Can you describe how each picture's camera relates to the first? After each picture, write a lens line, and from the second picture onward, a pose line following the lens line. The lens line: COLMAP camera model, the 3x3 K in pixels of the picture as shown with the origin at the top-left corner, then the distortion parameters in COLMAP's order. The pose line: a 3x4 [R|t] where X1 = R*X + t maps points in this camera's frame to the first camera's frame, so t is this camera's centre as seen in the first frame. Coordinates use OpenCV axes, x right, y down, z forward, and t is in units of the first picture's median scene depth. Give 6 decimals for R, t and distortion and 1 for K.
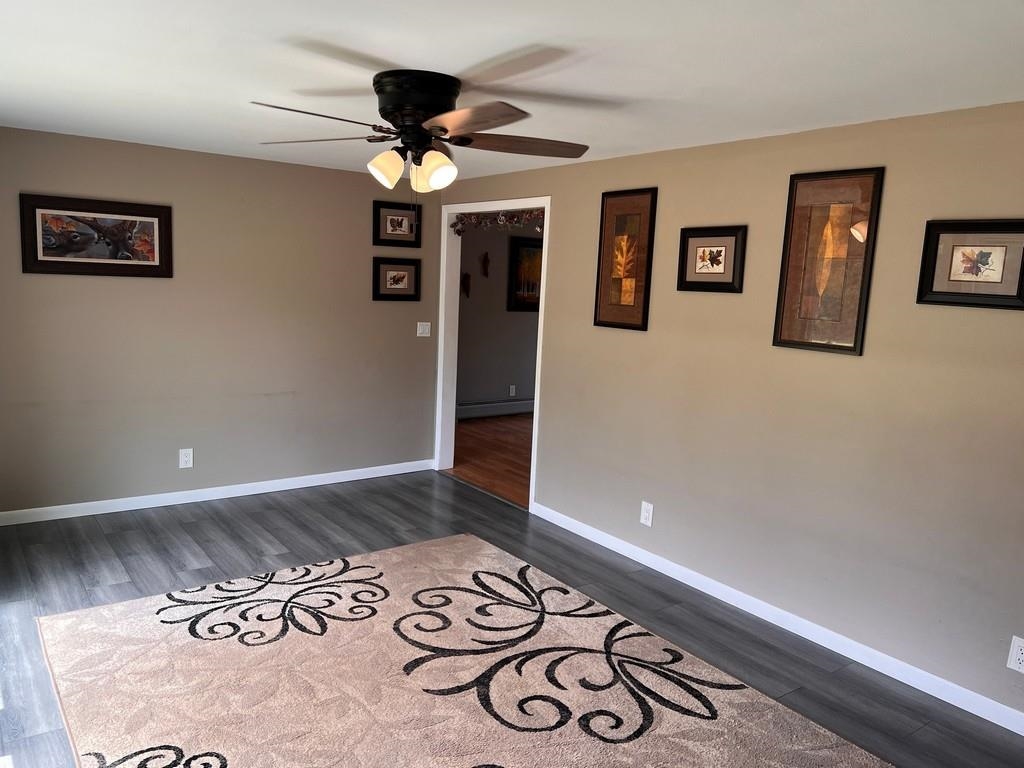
lens RADIAL K [[764.1, 0, 509.4], [0, 764.1, 384.3], [0, 0, 1]] dist [0.035118, -0.039707]
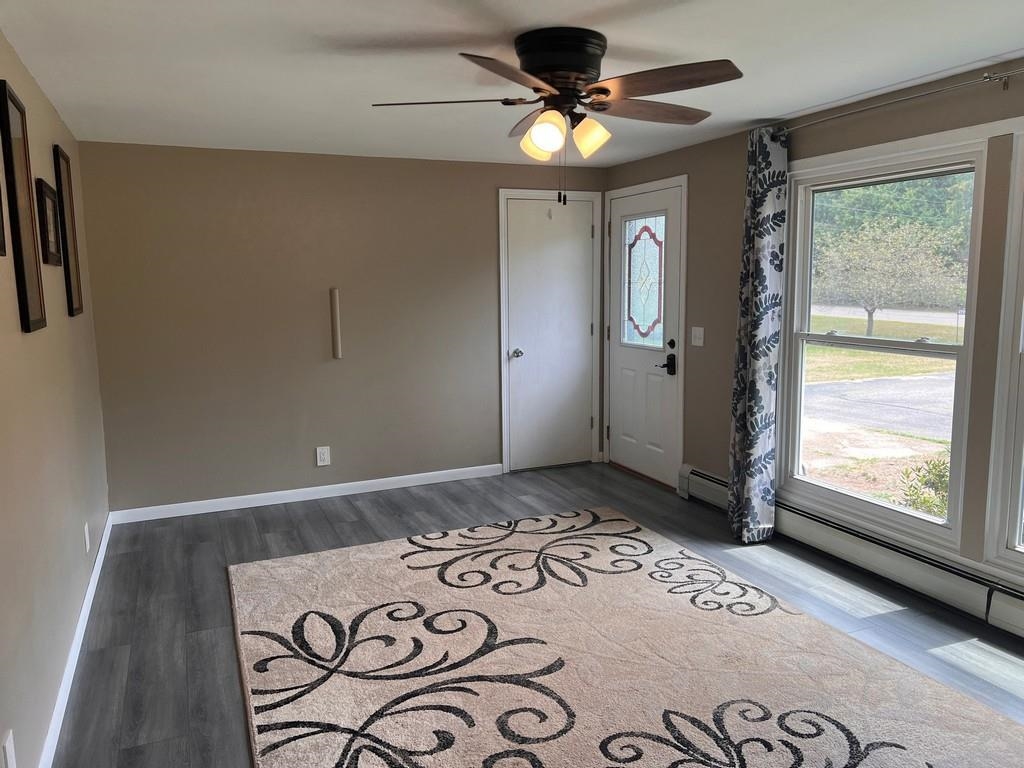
lens RADIAL K [[764.1, 0, 510.3], [0, 764.1, 380.0], [0, 0, 1]] dist [0.035118, -0.039707]
pose [[-0.973507, -0.061614, 0.220201, -0.243309], [0.002801, 0.959726, 0.280923, -0.217682], [-0.228641, 0.274097, -0.934127, 1.686327]]
